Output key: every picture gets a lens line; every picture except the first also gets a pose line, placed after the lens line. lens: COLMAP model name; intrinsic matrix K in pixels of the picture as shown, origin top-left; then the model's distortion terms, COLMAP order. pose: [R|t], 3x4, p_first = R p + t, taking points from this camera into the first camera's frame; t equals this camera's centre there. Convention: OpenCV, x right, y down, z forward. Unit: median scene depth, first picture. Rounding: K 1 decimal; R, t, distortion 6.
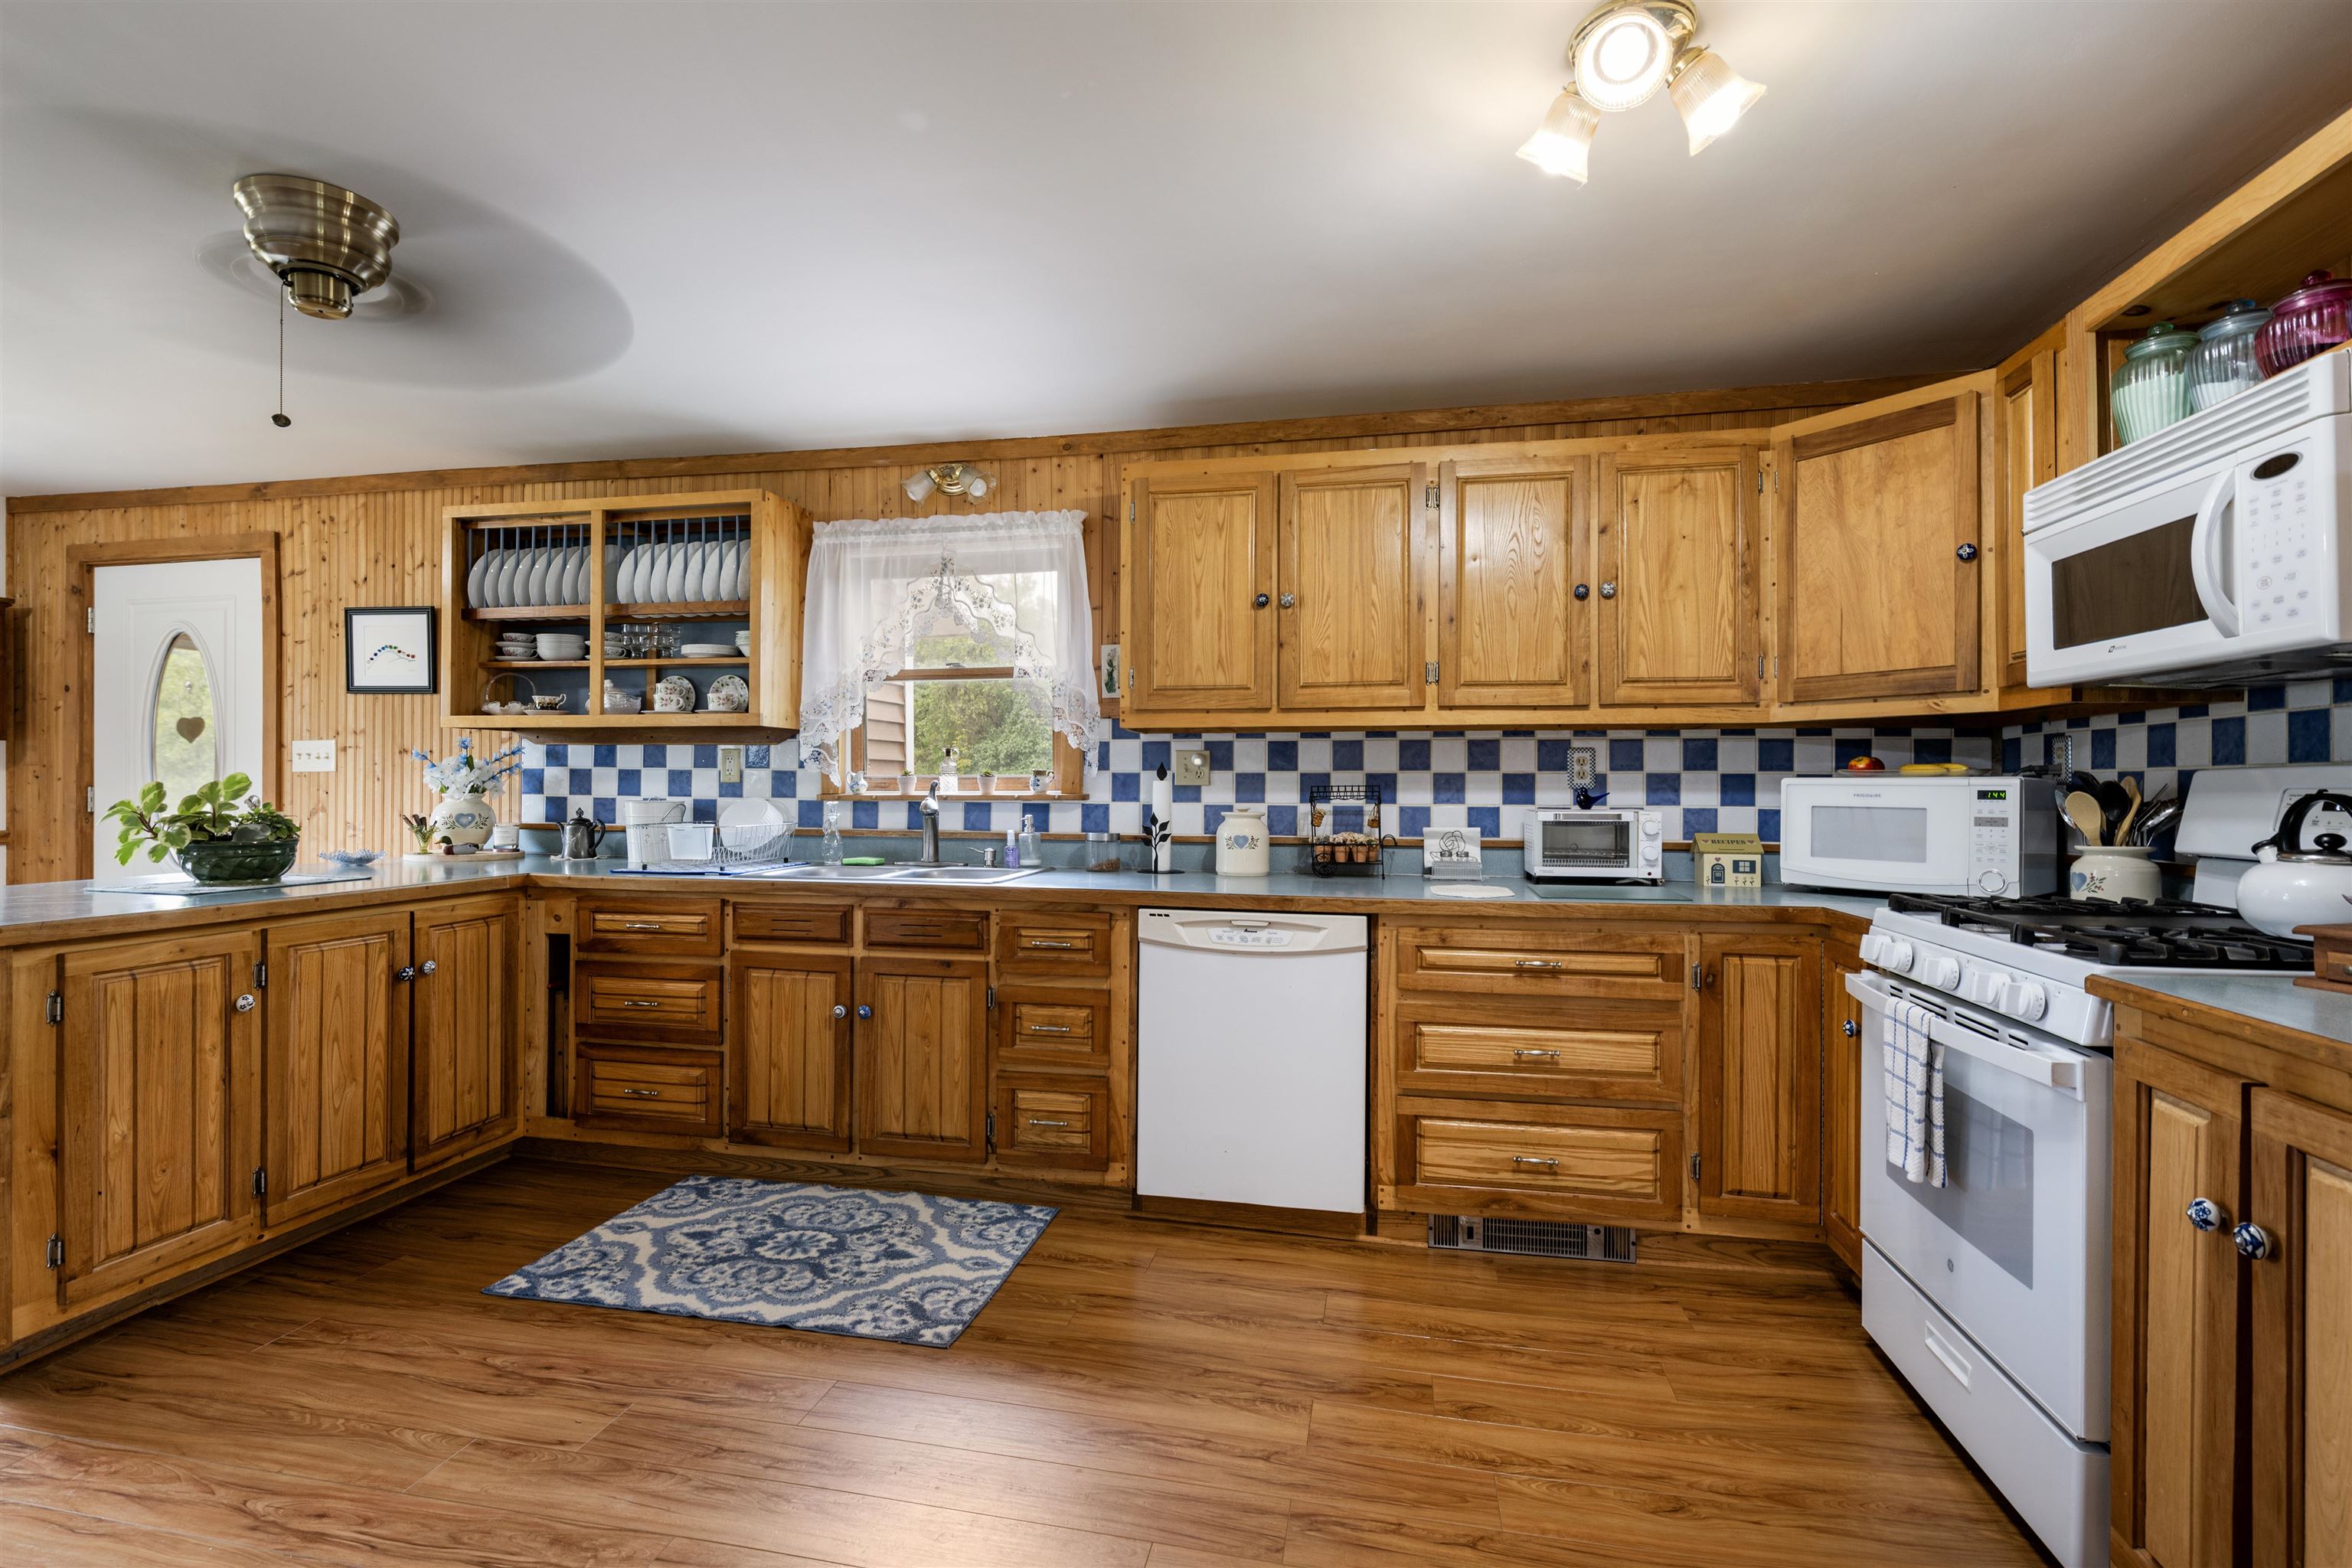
lens RADIAL K [[1066.0, 0, 1176.2], [0, 1066.0, 781.6], [0, 0, 1]] dist [0.000073, -0.000112]
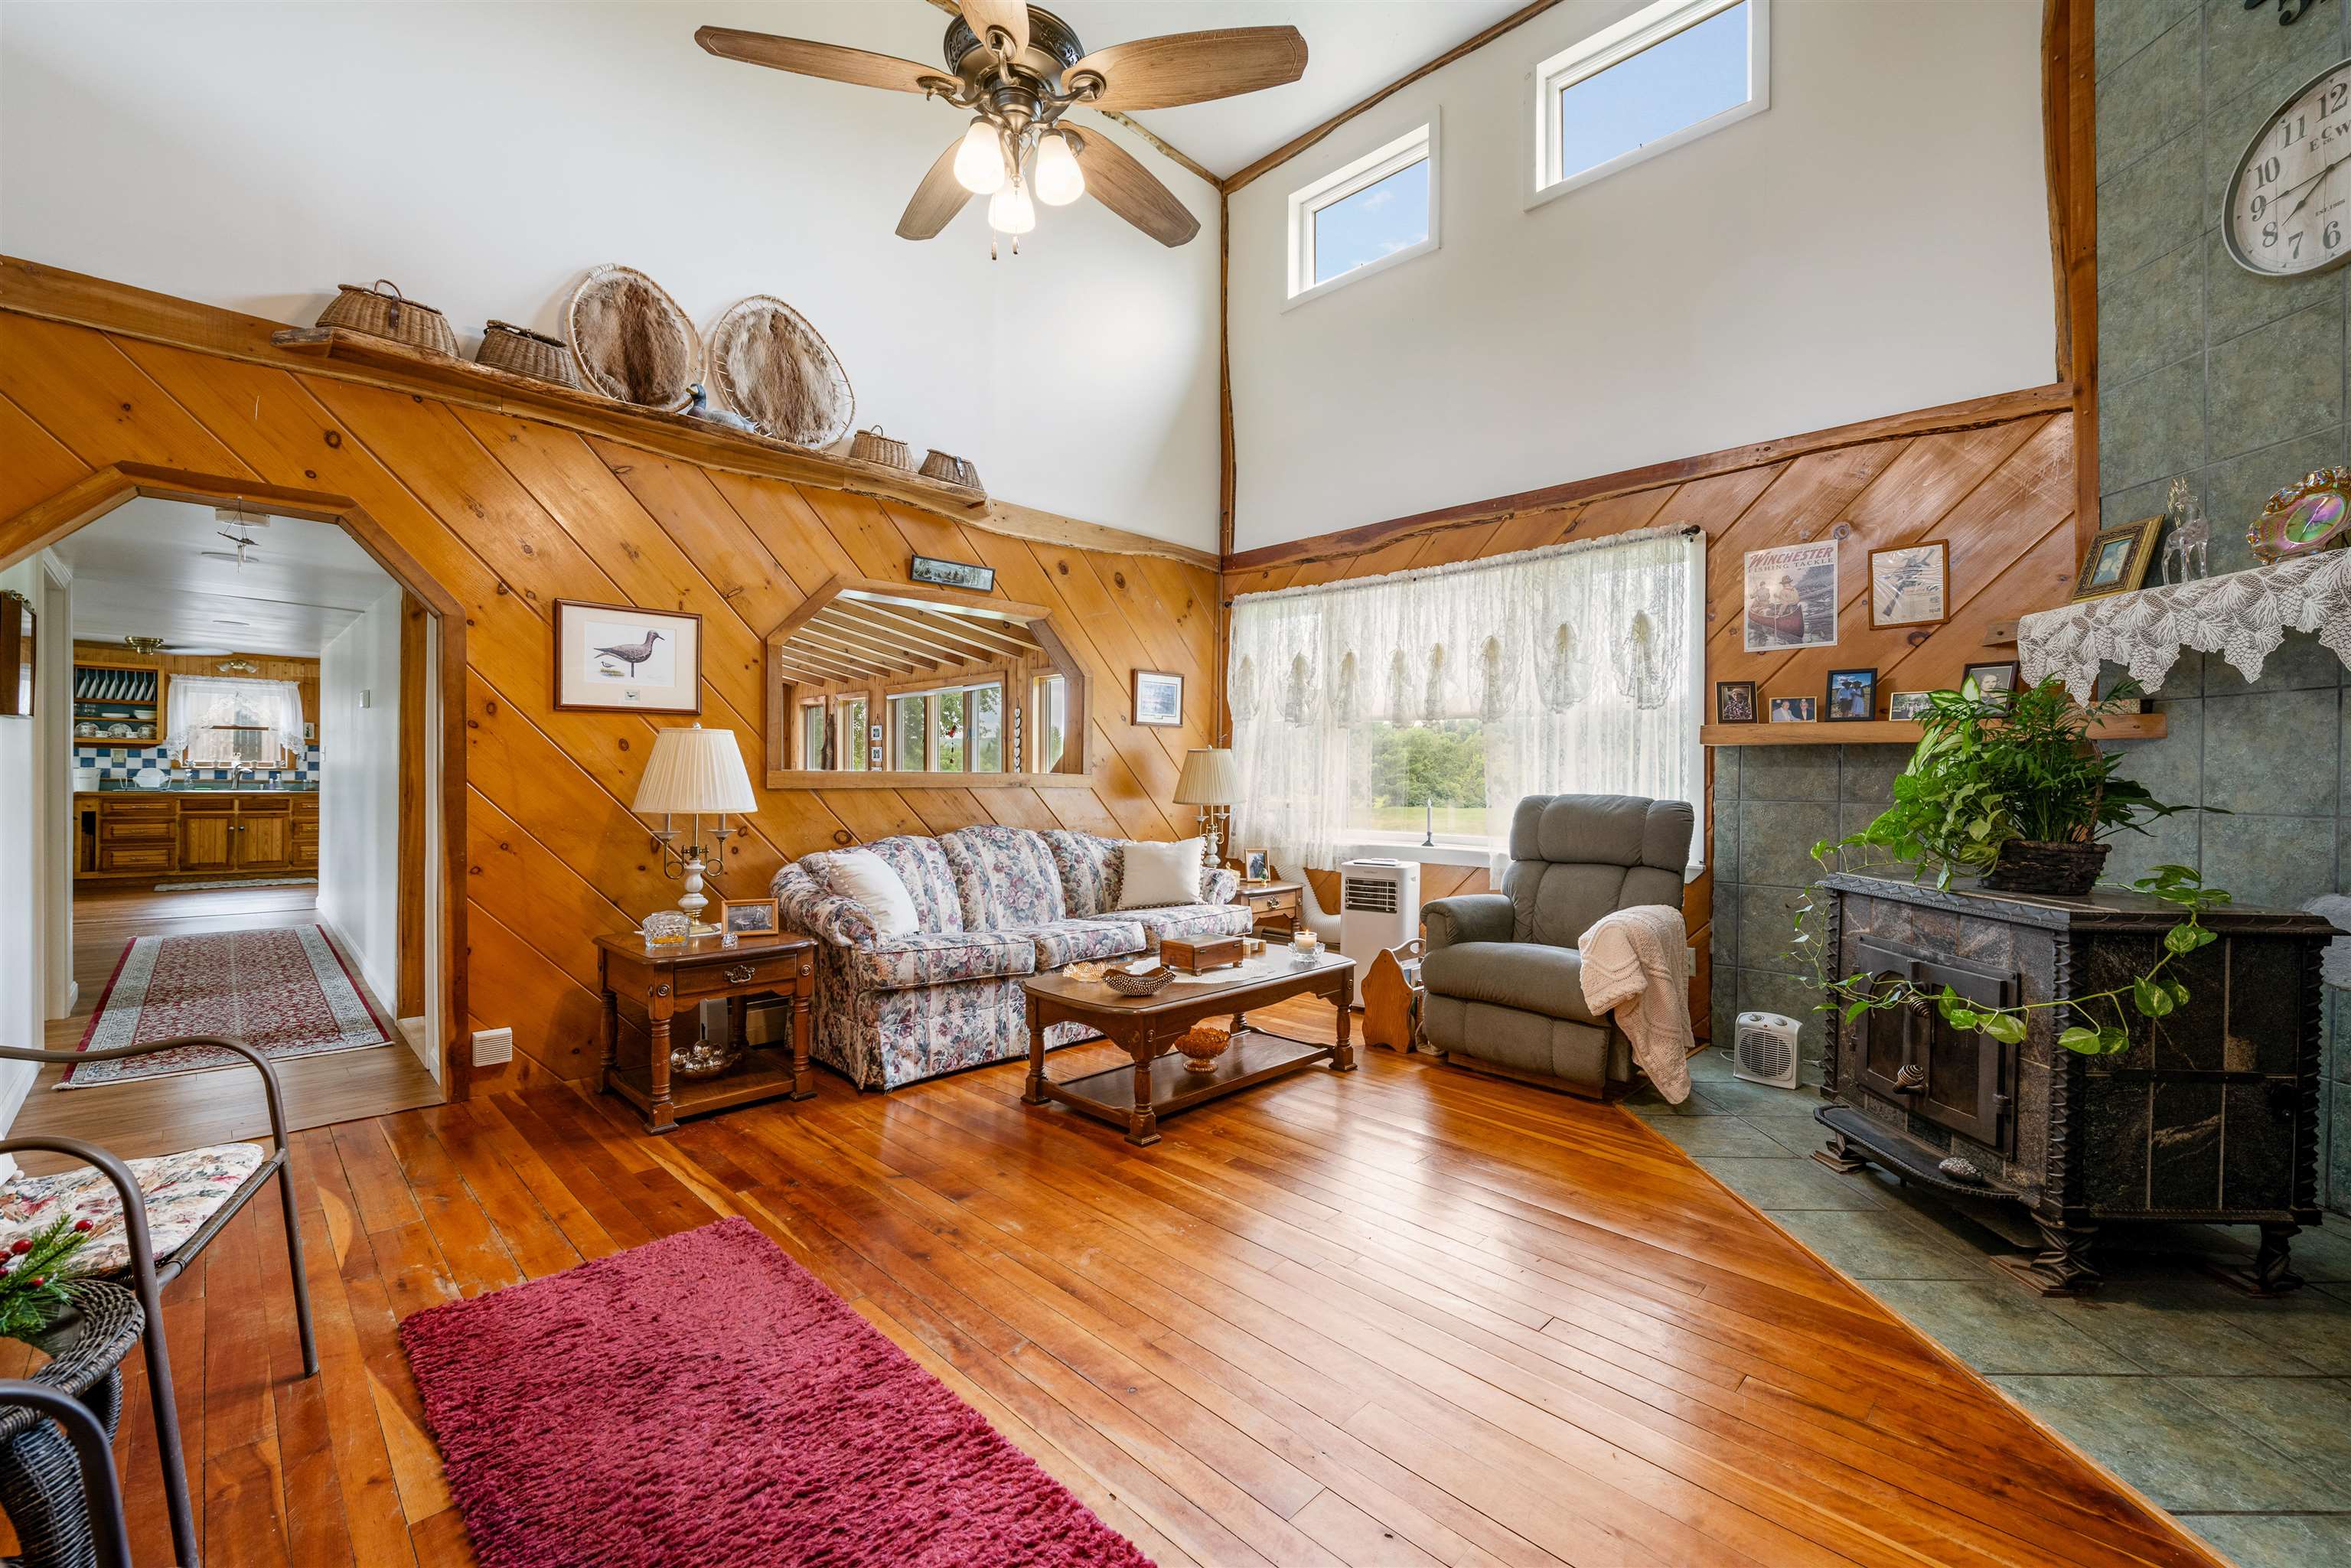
lens RADIAL K [[970.5, 0, 1175.1], [0, 970.5, 782.4], [0, 0, 1]] dist [-0.000228, -0.000835]
pose [[0.550343, -0.002510, 0.834935, -1.389961], [-0.005200, 0.999966, 0.006433, 0.029633], [-0.834923, -0.007882, 0.550311, -3.668954]]
